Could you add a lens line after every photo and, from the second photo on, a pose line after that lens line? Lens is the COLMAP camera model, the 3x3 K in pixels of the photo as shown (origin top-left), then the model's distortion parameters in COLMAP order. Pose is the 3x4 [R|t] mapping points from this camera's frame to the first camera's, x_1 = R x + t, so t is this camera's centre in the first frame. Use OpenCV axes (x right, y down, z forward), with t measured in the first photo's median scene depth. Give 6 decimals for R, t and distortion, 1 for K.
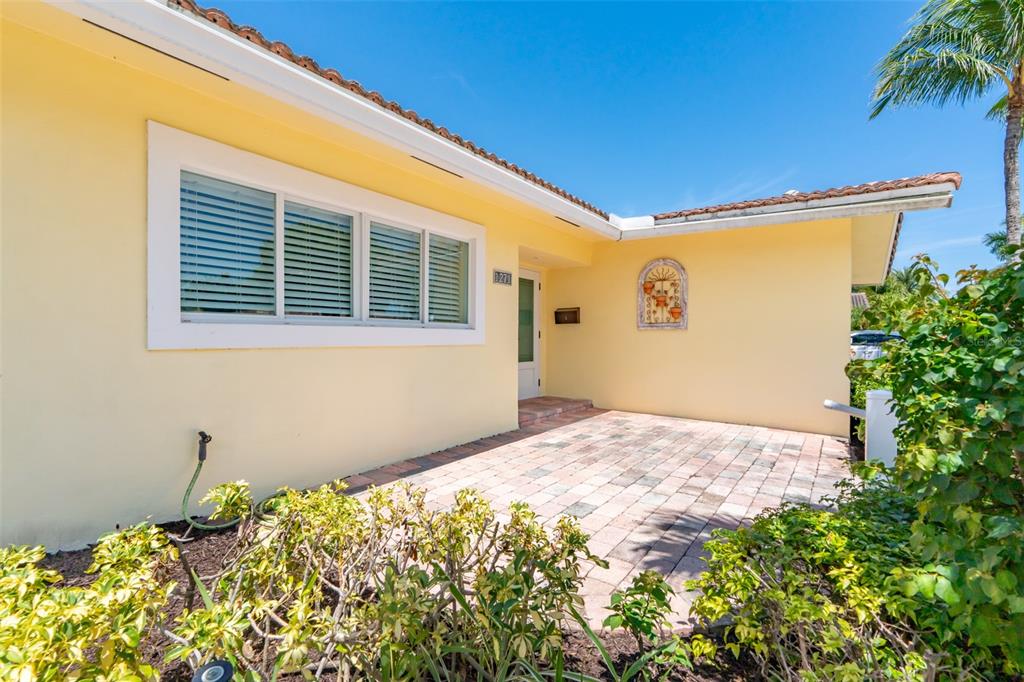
lens RADIAL K [[463.0, 0, 508.6], [0, 463.0, 336.3], [0, 0, 1]] dist [-0.007917, -0.000168]
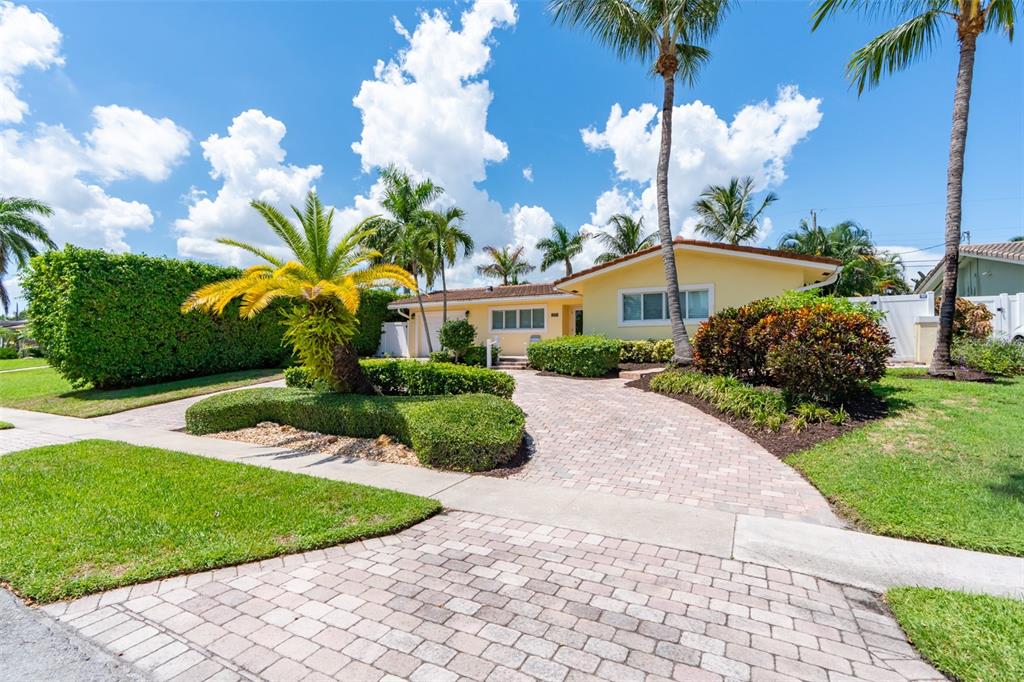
lens RADIAL K [[463.0, 0, 508.6], [0, 463.0, 336.3], [0, 0, 1]] dist [-0.007917, -0.000168]
pose [[0.150869, -0.032483, -0.988020, 3.830682], [0.004273, 0.999472, -0.032207, 0.177008], [0.988544, 0.000638, 0.150929, 0.051706]]
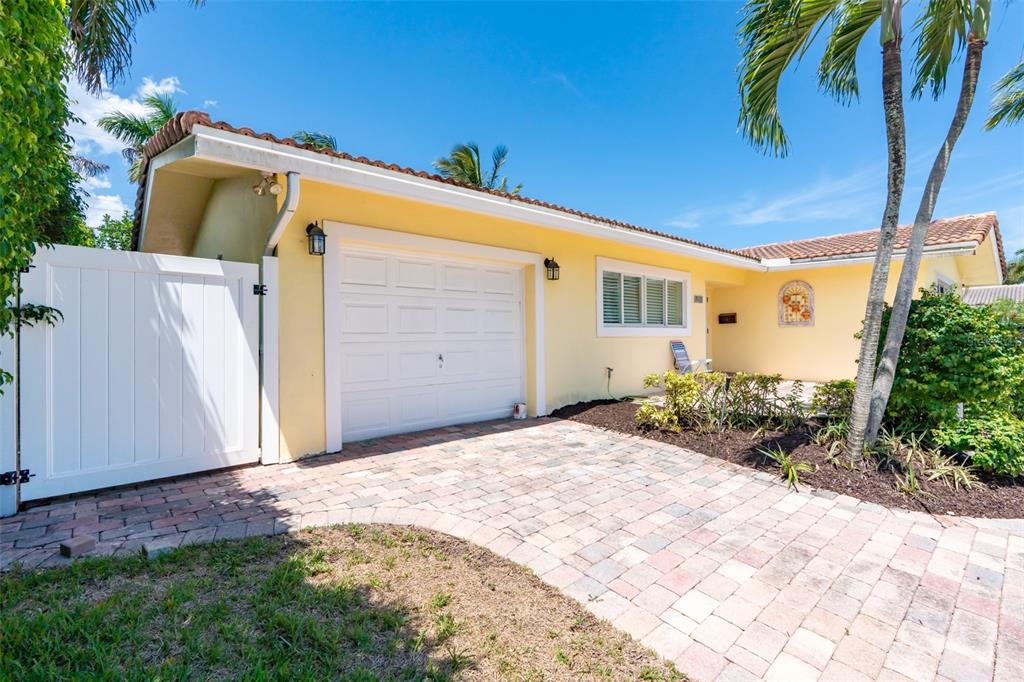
lens RADIAL K [[463.0, 0, 508.6], [0, 463.0, 336.3], [0, 0, 1]] dist [-0.007917, -0.000168]
pose [[0.973600, -0.013946, -0.227834, -0.337148], [0.013780, 0.999902, -0.002321, 0.012852], [0.227844, -0.000880, 0.973697, -0.960389]]
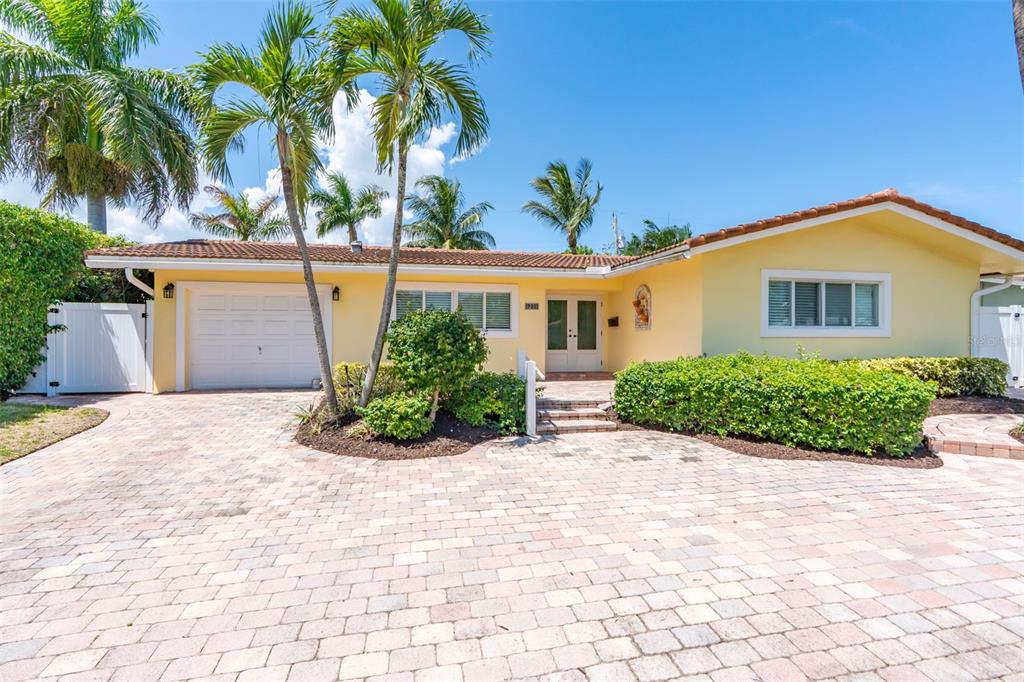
lens RADIAL K [[463.0, 0, 508.6], [0, 463.0, 336.3], [0, 0, 1]] dist [-0.007917, -0.000168]
pose [[0.737810, -0.008307, -0.674957, 1.375386], [0.003698, 0.999959, -0.008265, 0.026829], [0.674998, 0.003601, 0.737810, -0.640949]]
